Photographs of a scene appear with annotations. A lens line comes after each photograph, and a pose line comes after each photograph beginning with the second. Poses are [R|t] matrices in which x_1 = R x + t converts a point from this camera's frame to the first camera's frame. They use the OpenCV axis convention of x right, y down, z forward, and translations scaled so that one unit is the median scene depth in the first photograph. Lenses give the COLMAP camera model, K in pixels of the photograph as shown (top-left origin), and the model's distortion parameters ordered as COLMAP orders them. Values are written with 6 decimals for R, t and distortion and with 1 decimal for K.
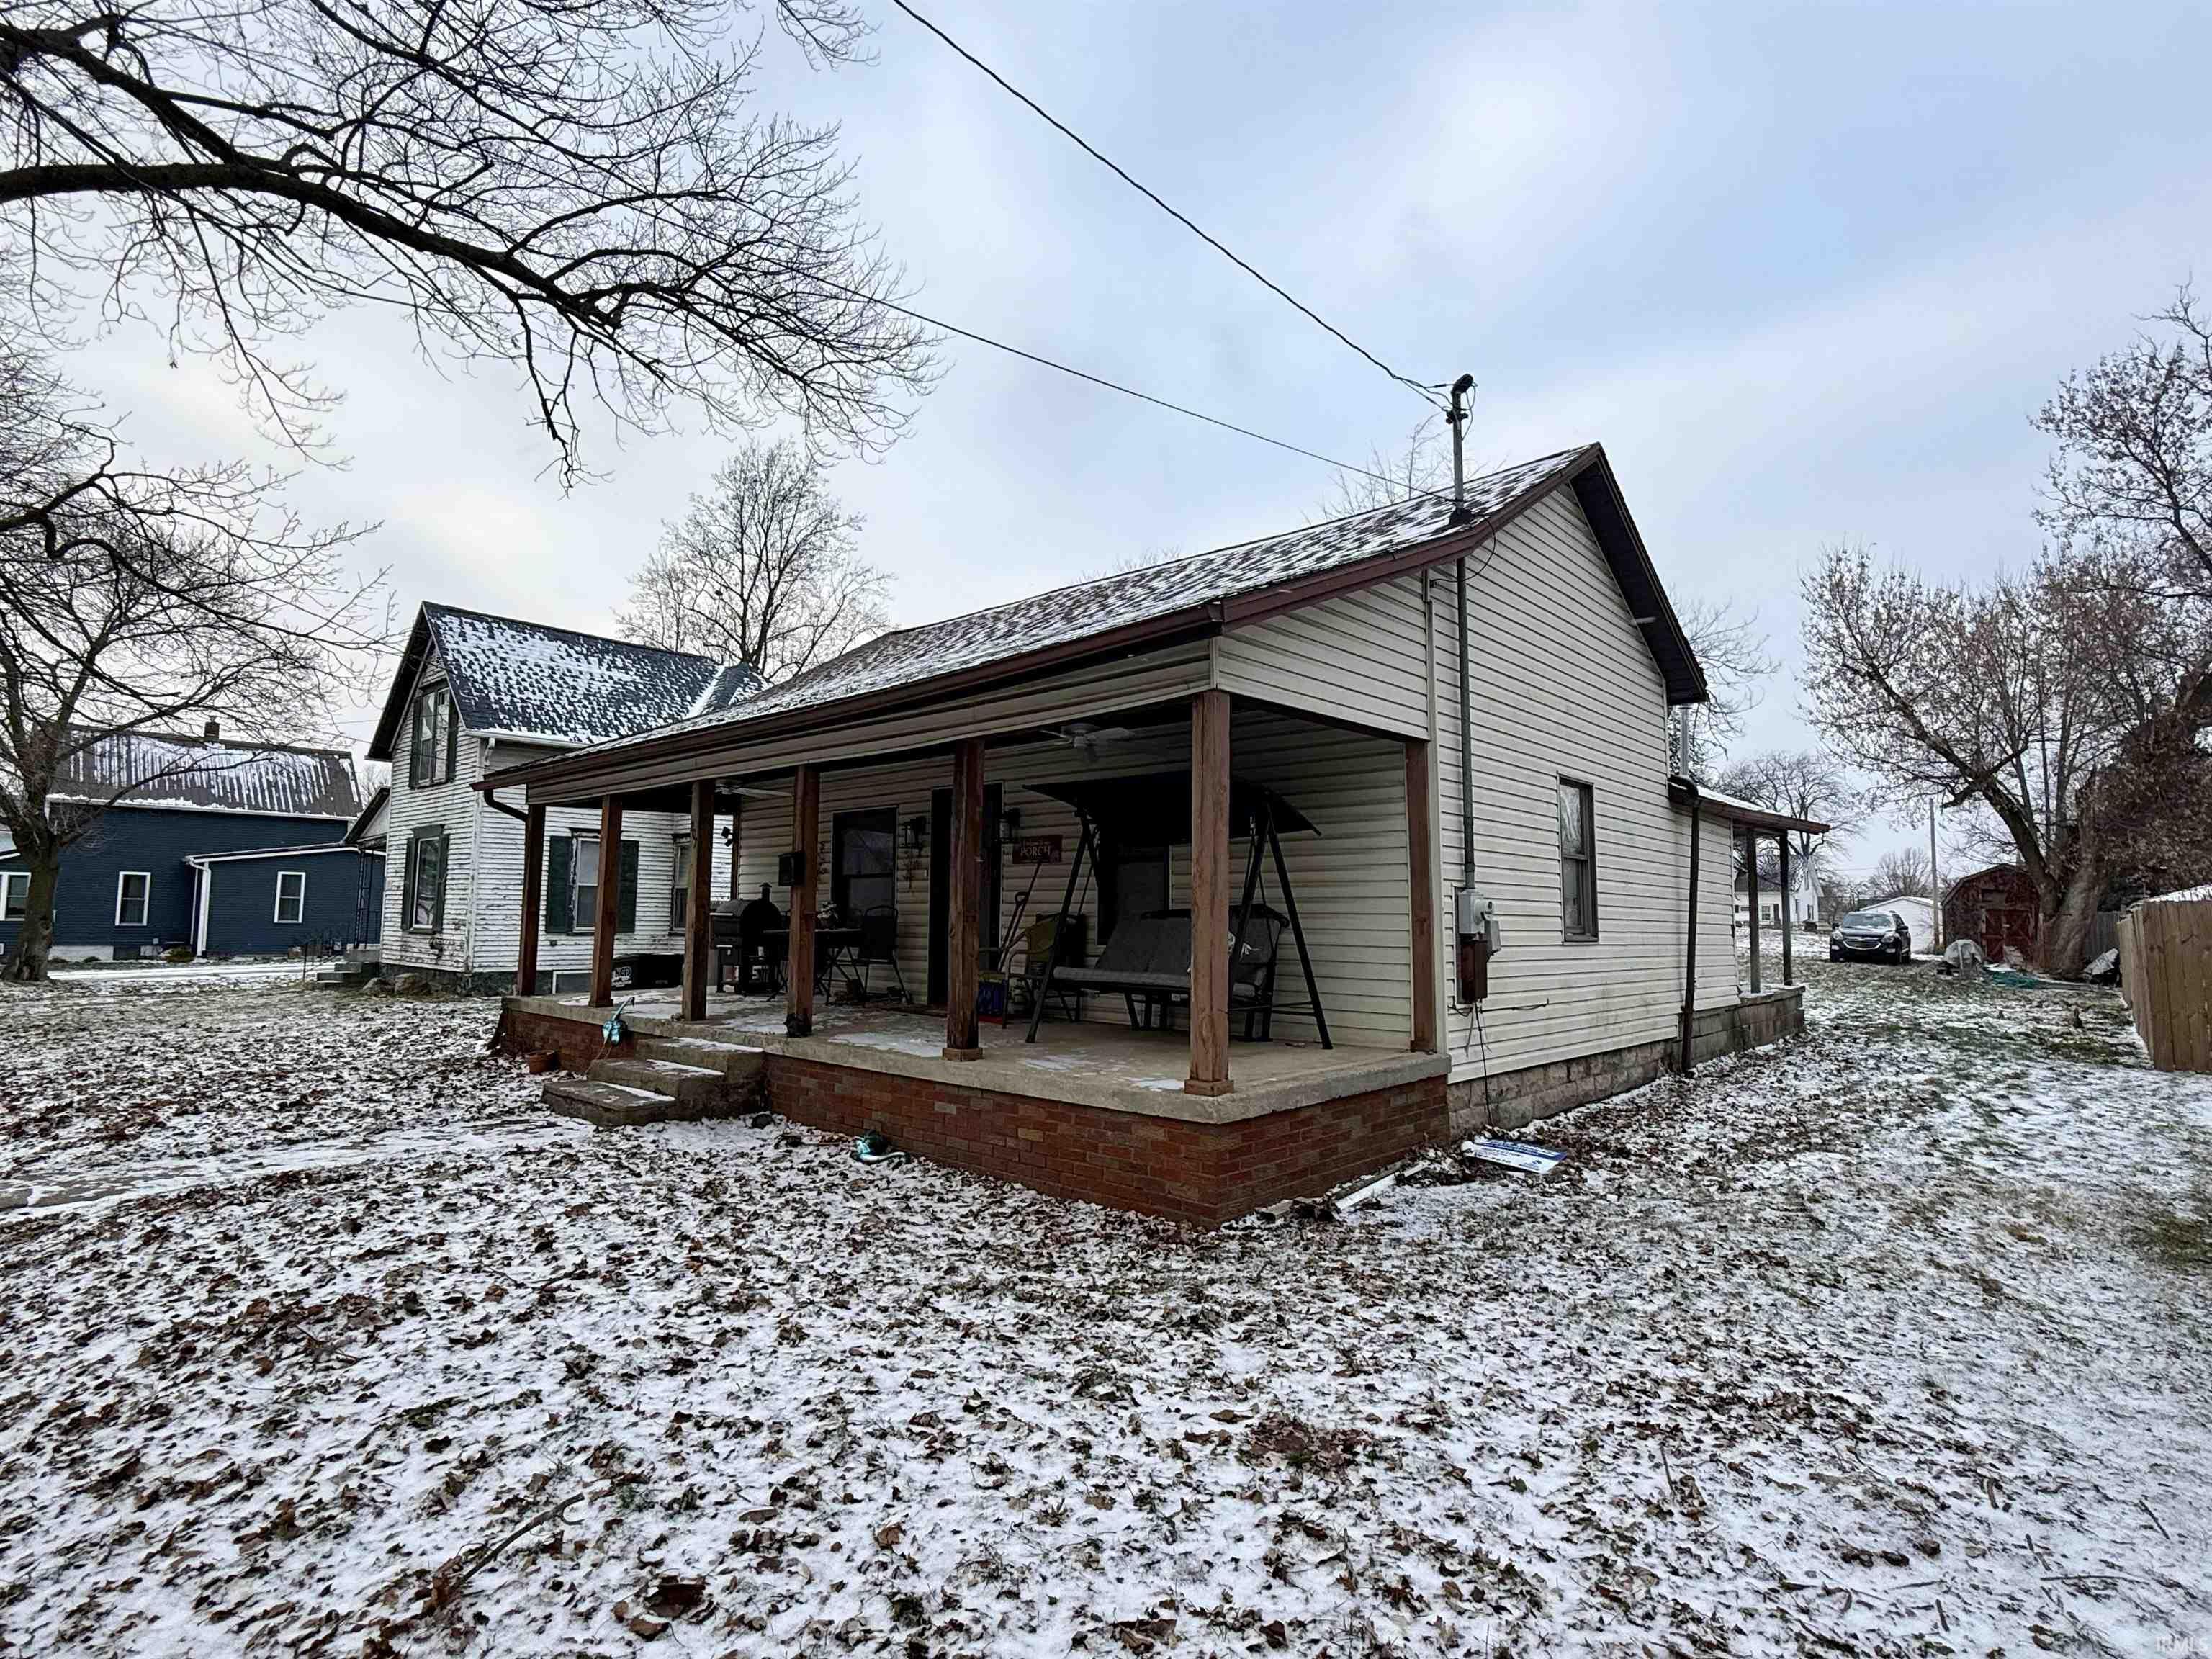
lens RADIAL K [[1106.0, 0, 1102.4], [0, 1106.0, 831.4], [0, 0, 1]] dist [-0.001550, -0.000357]
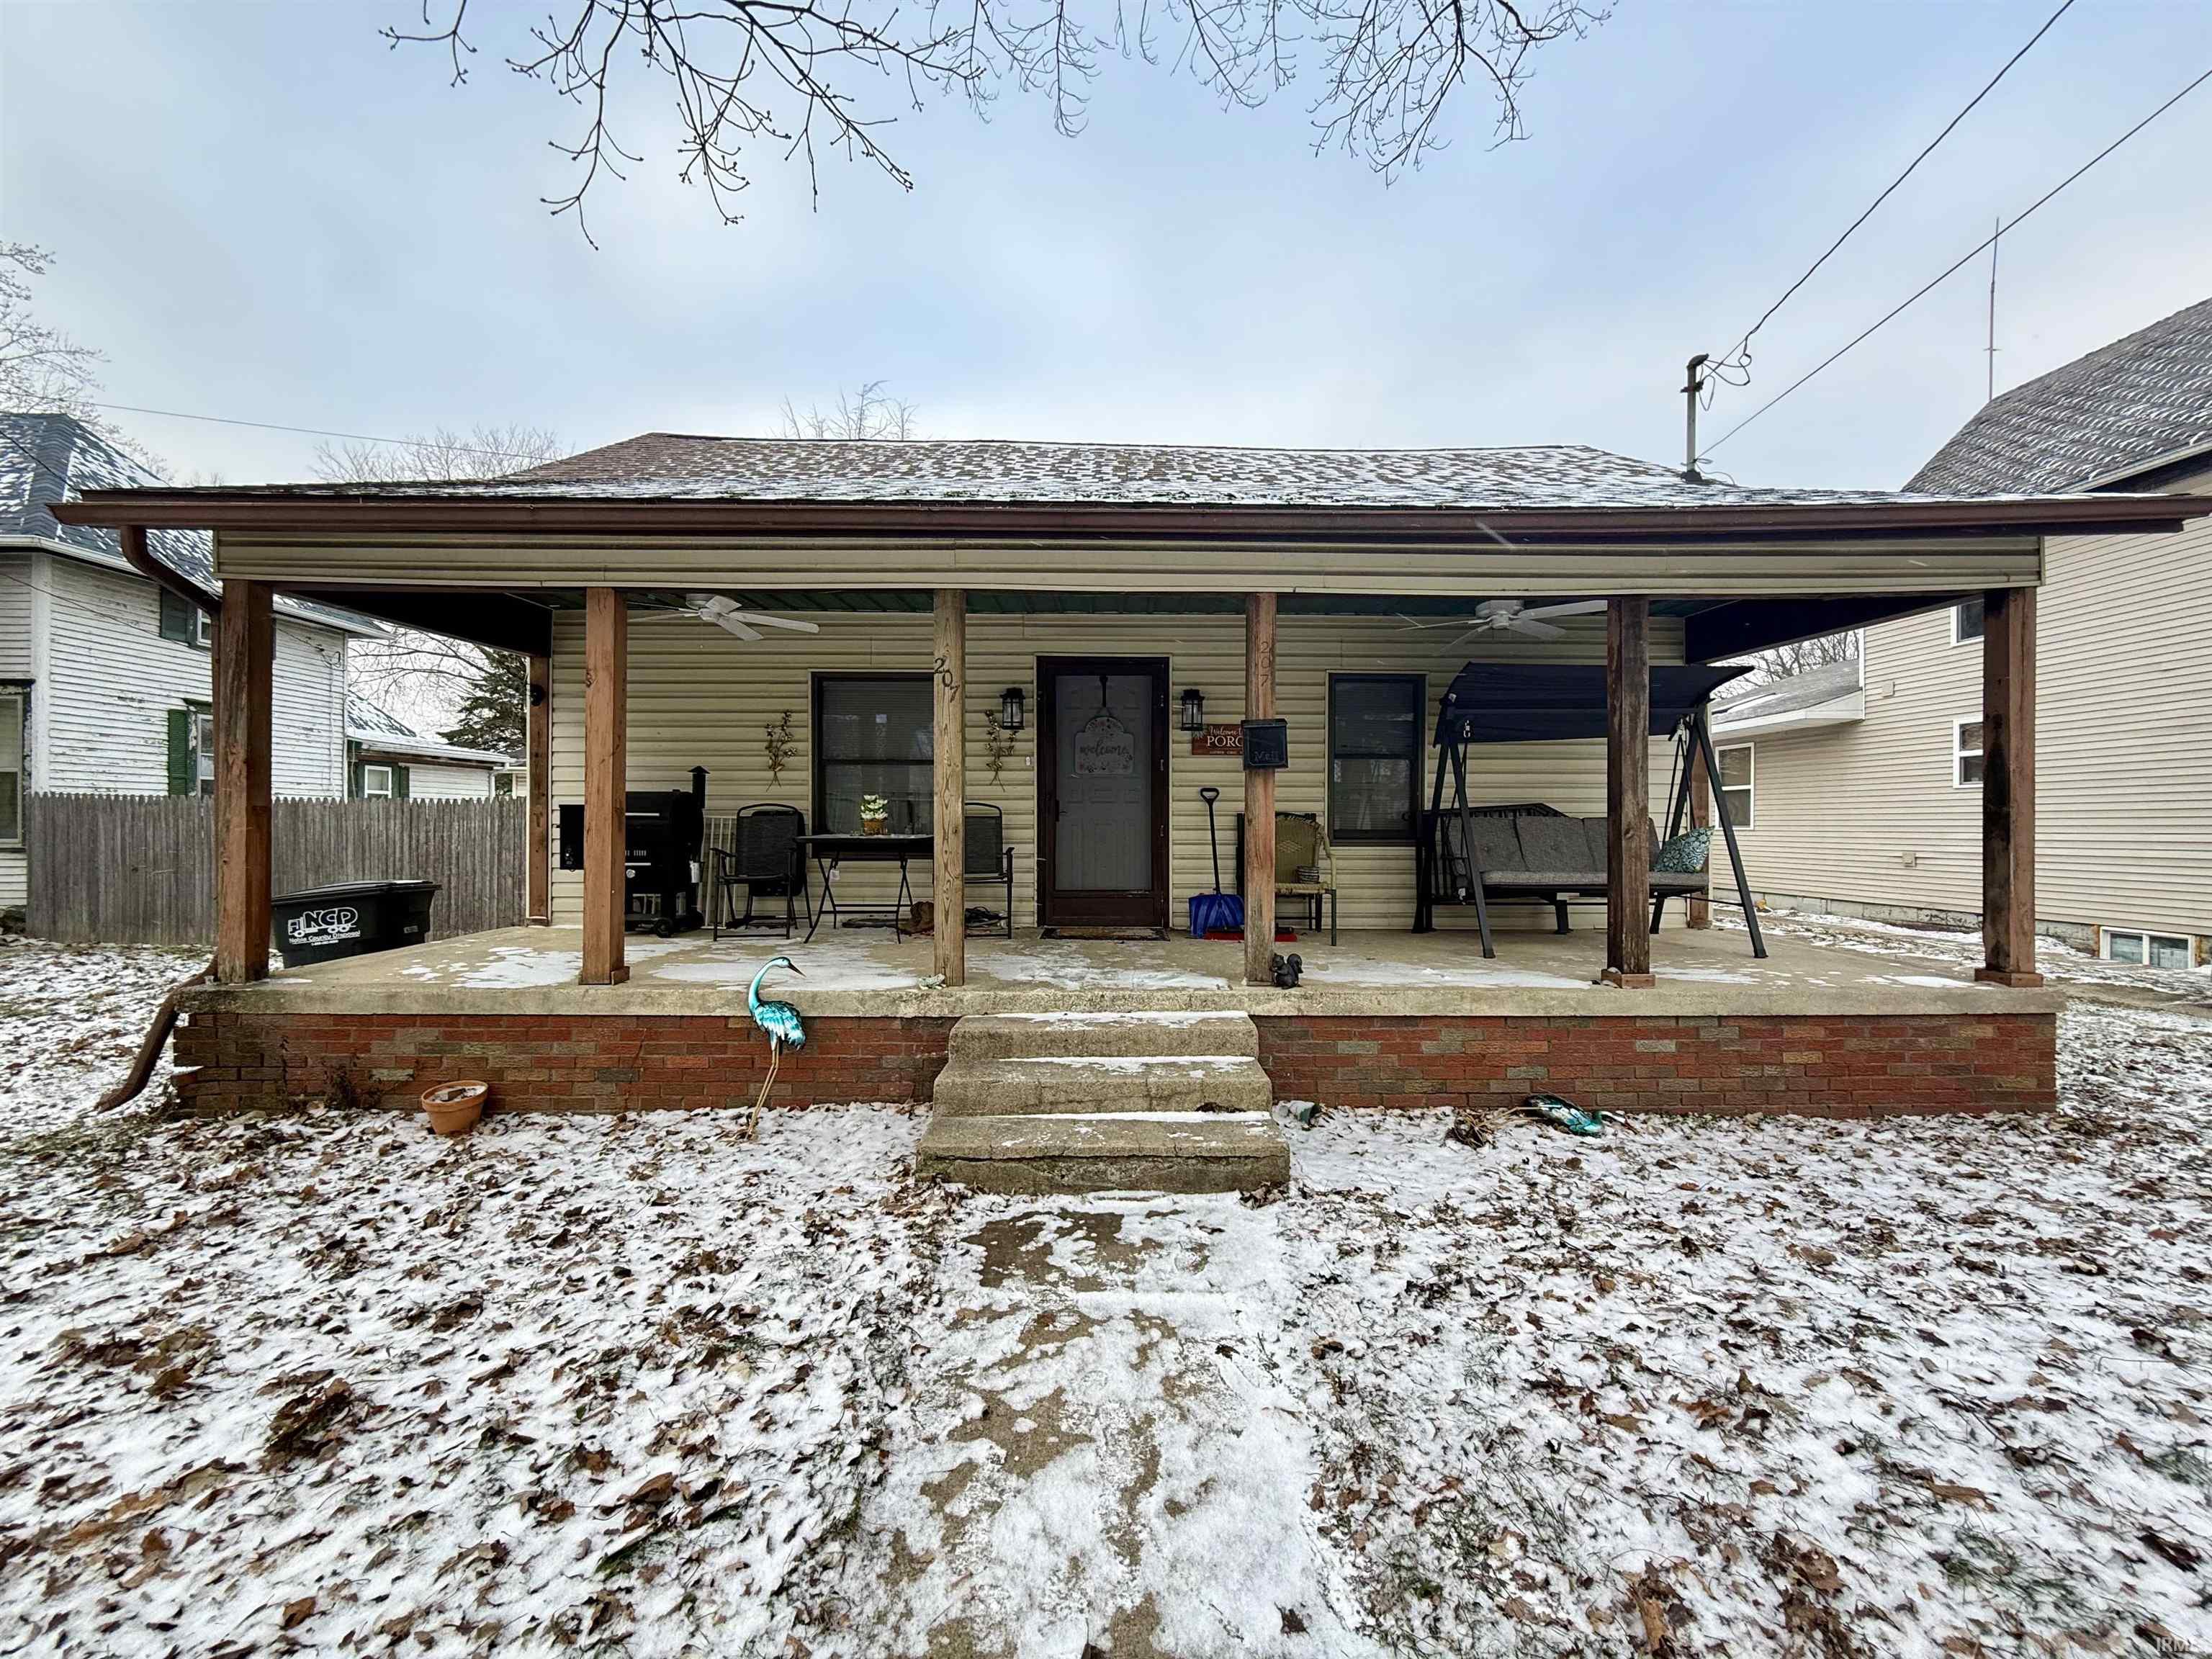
lens RADIAL K [[882.2, 0, 1104.6], [0, 882.2, 825.6], [0, 0, 1]] dist [-0.000193, 0.000437]
pose [[0.726316, -0.001056, 0.687360, -0.587487], [-0.053977, 0.996823, 0.058567, 0.047062], [-0.685238, -0.079640, 0.723952, 0.541074]]
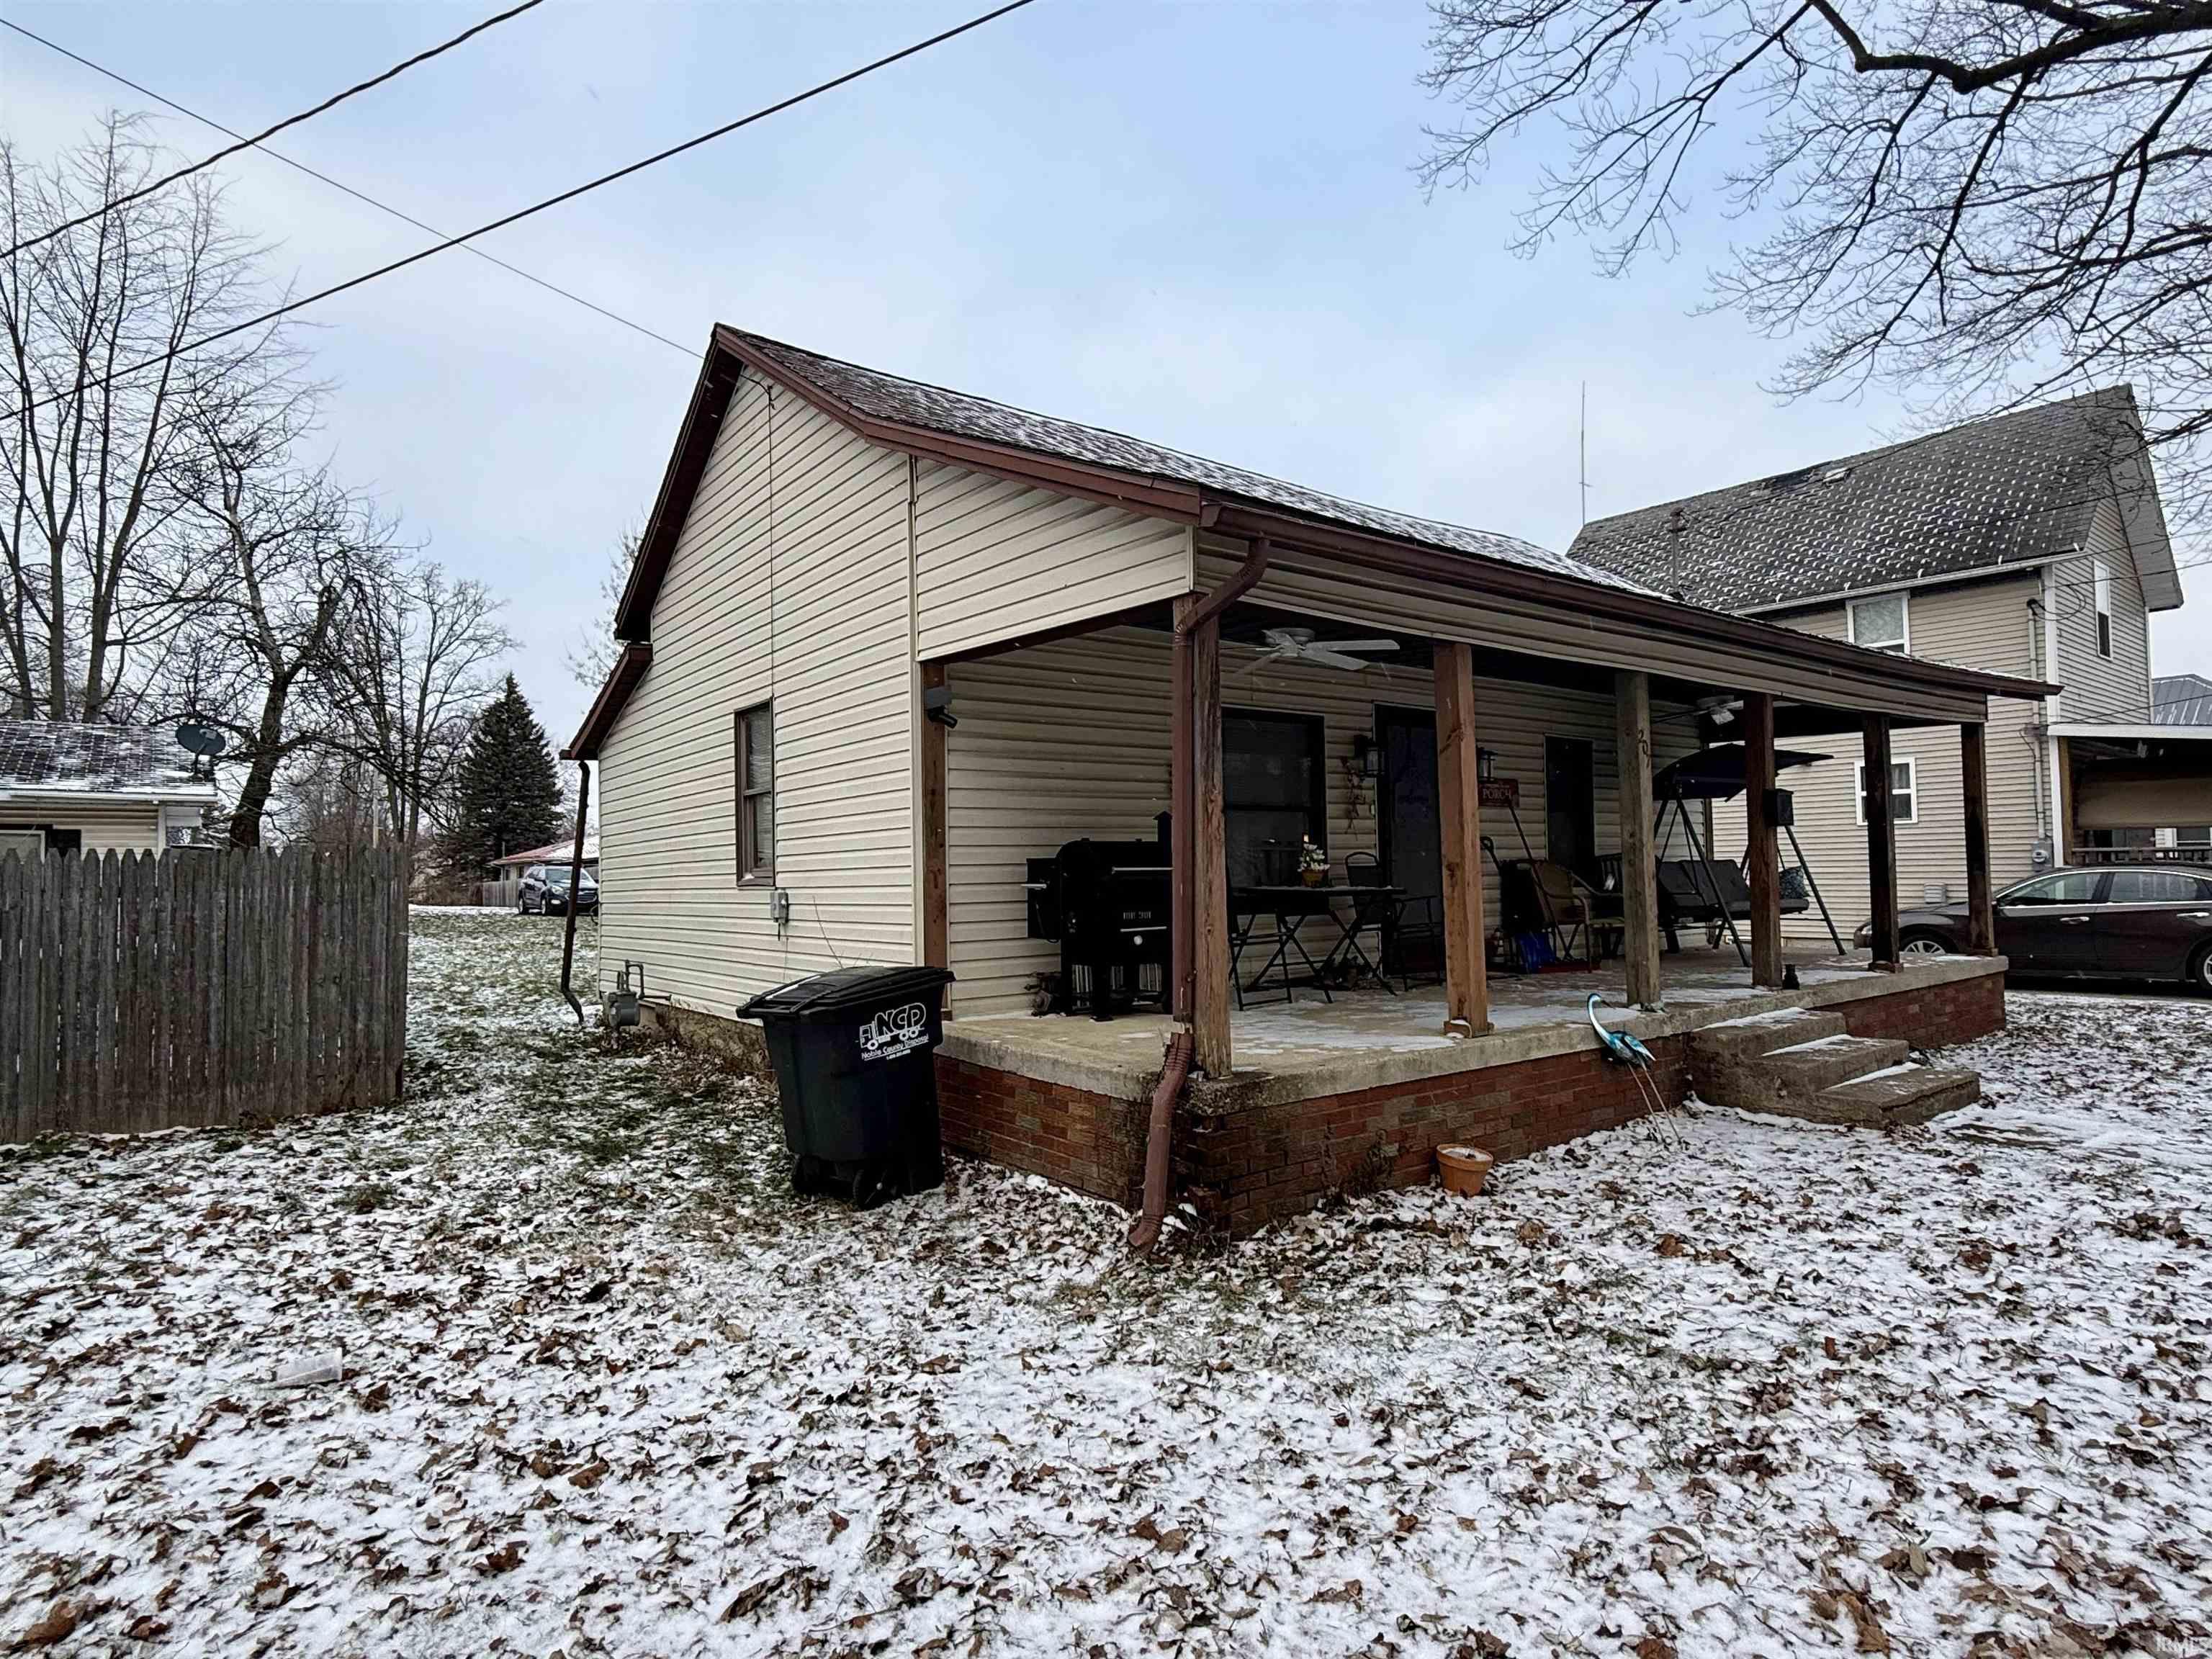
lens RADIAL K [[1202.2, 0, 1098.5], [0, 1202.2, 835.0], [0, 0, 1]] dist [-0.003377, 0.000120]
pose [[0.179761, 0.021868, 0.983467, -1.101017], [-0.059625, 0.998157, -0.011296, 0.082641], [-0.981902, -0.056609, 0.180734, 1.113067]]
